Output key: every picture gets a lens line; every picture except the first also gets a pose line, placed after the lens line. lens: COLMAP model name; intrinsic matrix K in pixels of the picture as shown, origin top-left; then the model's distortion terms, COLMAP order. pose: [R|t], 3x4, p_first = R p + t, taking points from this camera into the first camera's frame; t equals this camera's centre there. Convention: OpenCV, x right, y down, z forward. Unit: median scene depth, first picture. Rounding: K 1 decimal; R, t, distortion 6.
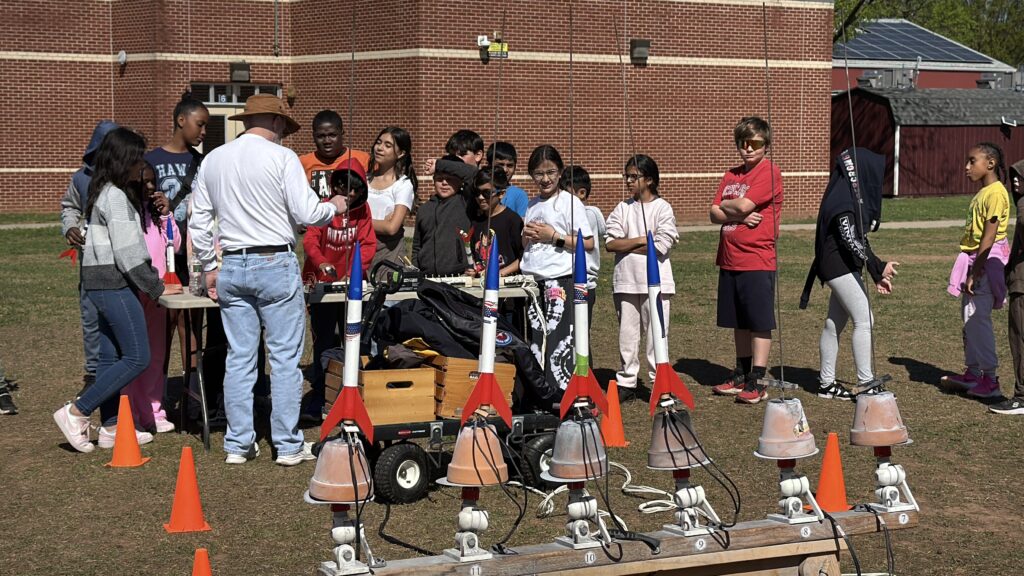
lens RADIAL K [[1886.0, 0, 513.0], [0, 1886.0, 302.9], [0, 0, 1]] dist [0.157867, 0.000000]
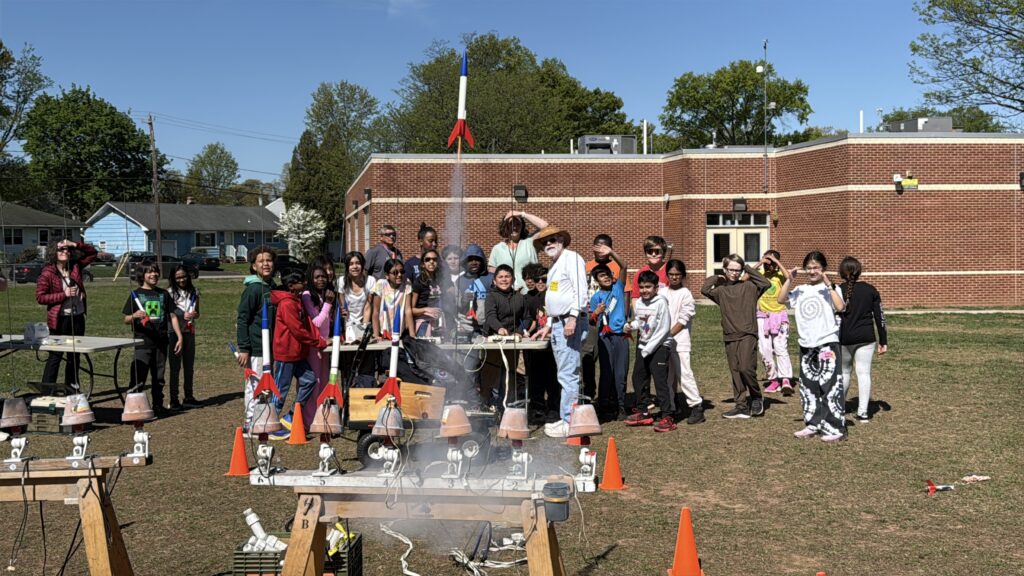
lens RADIAL K [[1274.4, 0, 509.7], [0, 1274.4, 268.9], [0, 0, 1]] dist [0.122504, 0.000000]
pose [[0.912048, -0.005556, -0.410045, 0.116978], [-0.023128, 0.997620, -0.064961, -0.000051], [0.409430, 0.068731, 0.909749, -0.001561]]
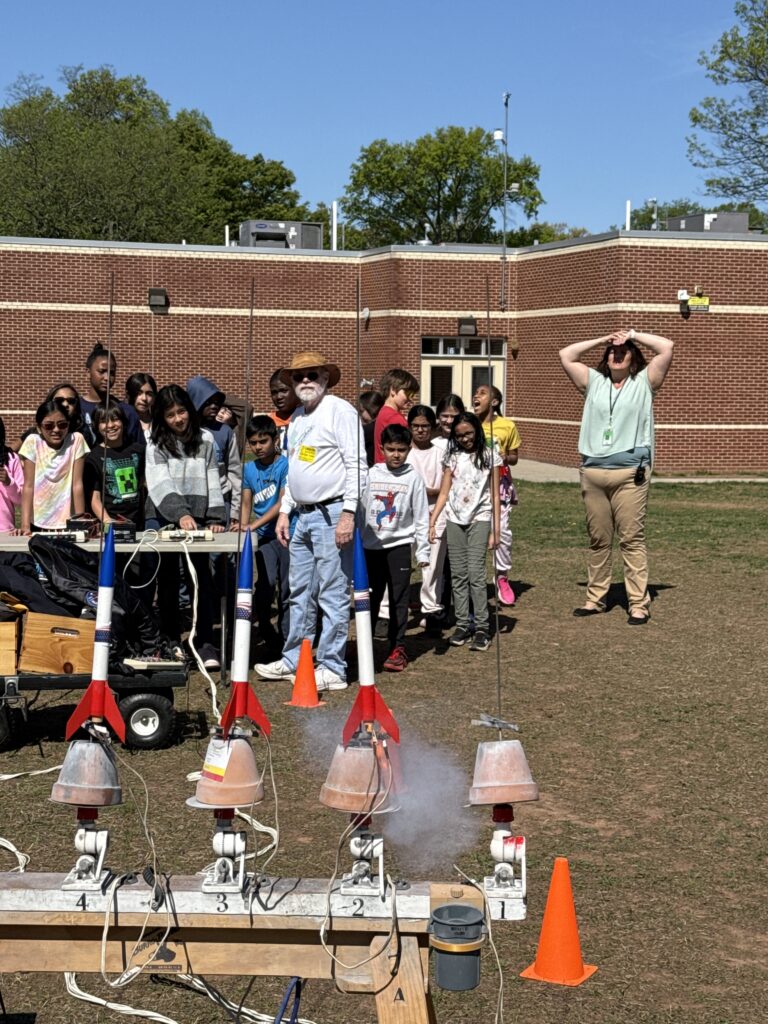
lens RADIAL K [[1730.6, 0, 382.2], [0, 1730.6, 530.2], [0, 0, 1]] dist [0.127934, 0.000000]
pose [[0.962216, 0.032484, -0.270342, 0.088621], [-0.033469, 0.999439, 0.000965, -0.004951], [0.270222, 0.008119, 0.962764, 0.035199]]
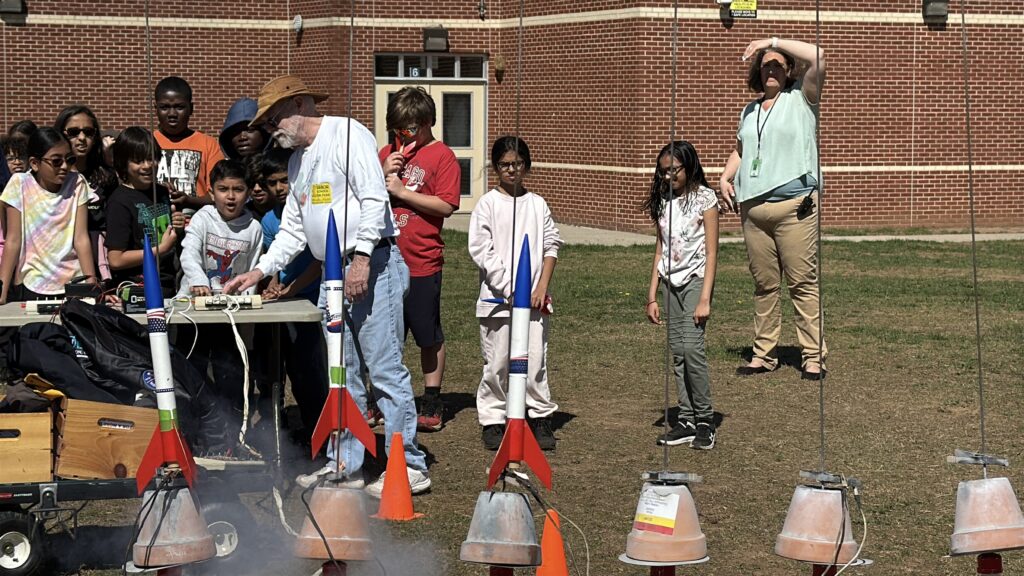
lens RADIAL K [[2348.4, 0, 519.5], [0, 2348.4, 298.7], [0, 0, 1]] dist [0.138681, 0.000000]
pose [[0.985361, 0.012478, -0.170021, 0.069506], [-0.014455, 0.999841, -0.010396, -0.001094], [0.169864, 0.012702, 0.985386, 0.017917]]
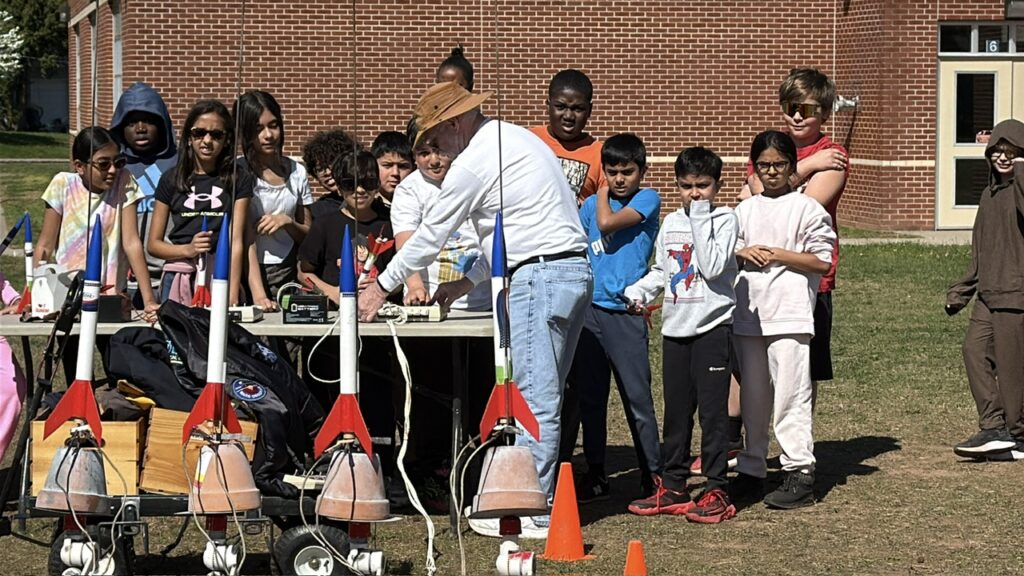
lens RADIAL K [[3111.1, 0, 501.7], [0, 3111.1, 296.6], [0, 0, 1]] dist [0.120951, 0.000000]
pose [[0.915183, 0.024905, -0.402268, 0.126643], [-0.035782, 0.999168, -0.019546, 0.001081], [0.401446, 0.032282, 0.915313, -0.008954]]
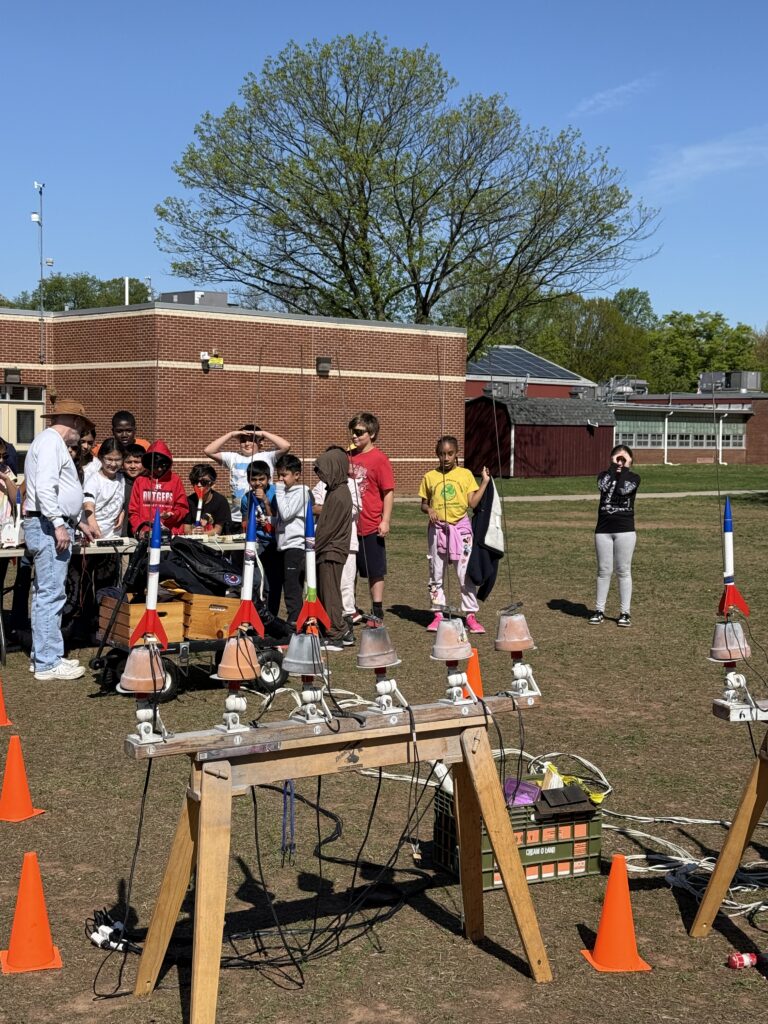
lens RADIAL K [[1446.3, 0, 381.2], [0, 1446.3, 508.5], [0, 0, 1]] dist [0.147135, 0.000000]
pose [[0.993988, 0.006726, 0.109284, -0.003343], [-0.003108, 0.999442, -0.033247, 0.000394], [-0.109447, 0.032707, 0.993454, -0.010283]]
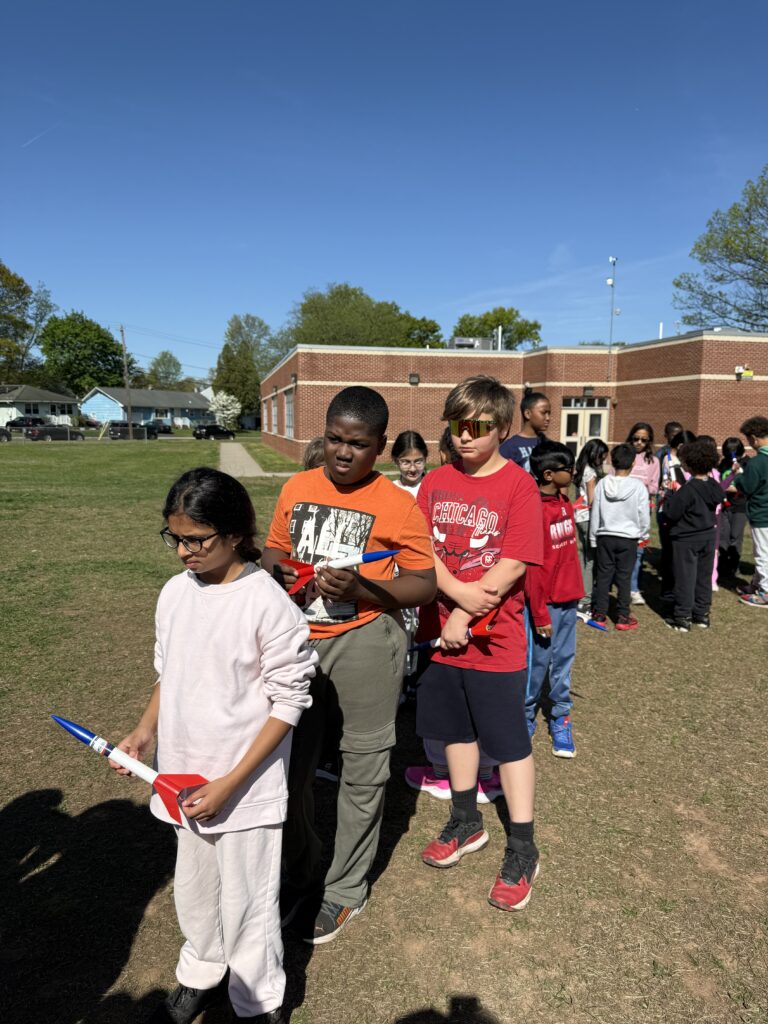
lens RADIAL K [[724.1, 0, 385.9], [0, 724.1, 507.0], [0, 0, 1]] dist [0.077237, -0.085756]
pose [[0.936594, 0.043500, -0.347707, -0.080407], [-0.034514, 0.998892, 0.031997, -0.022429], [0.348714, -0.017967, 0.937057, 0.249970]]
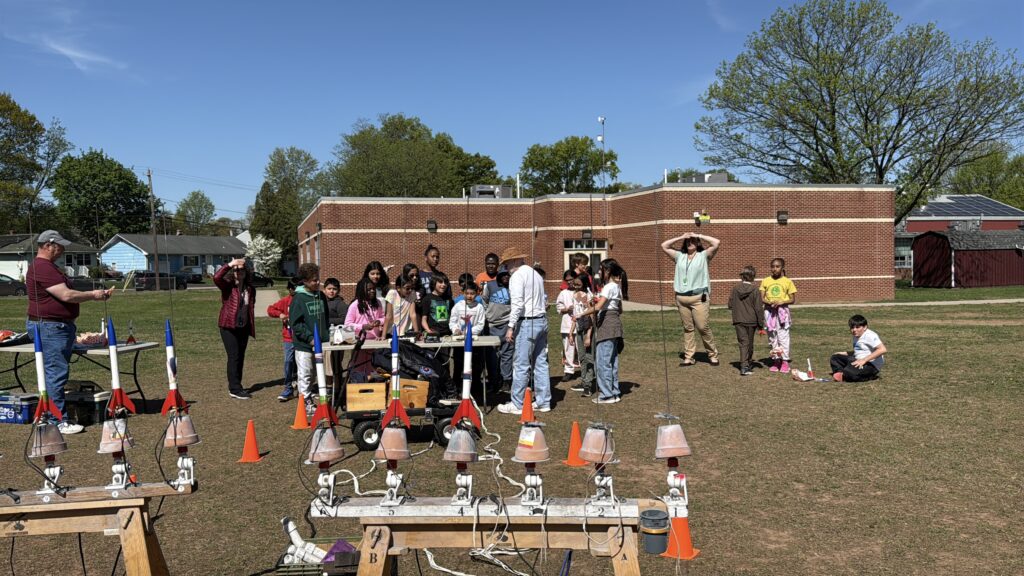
lens RADIAL K [[875.1, 0, 511.7], [0, 875.1, 292.5], [0, 0, 1]] dist [0.161044, -0.304552]
pose [[0.952850, -0.009756, -0.303285, 0.083044], [-0.006376, 0.998619, -0.052155, -0.003041], [0.303375, 0.051630, 0.951472, 0.032521]]
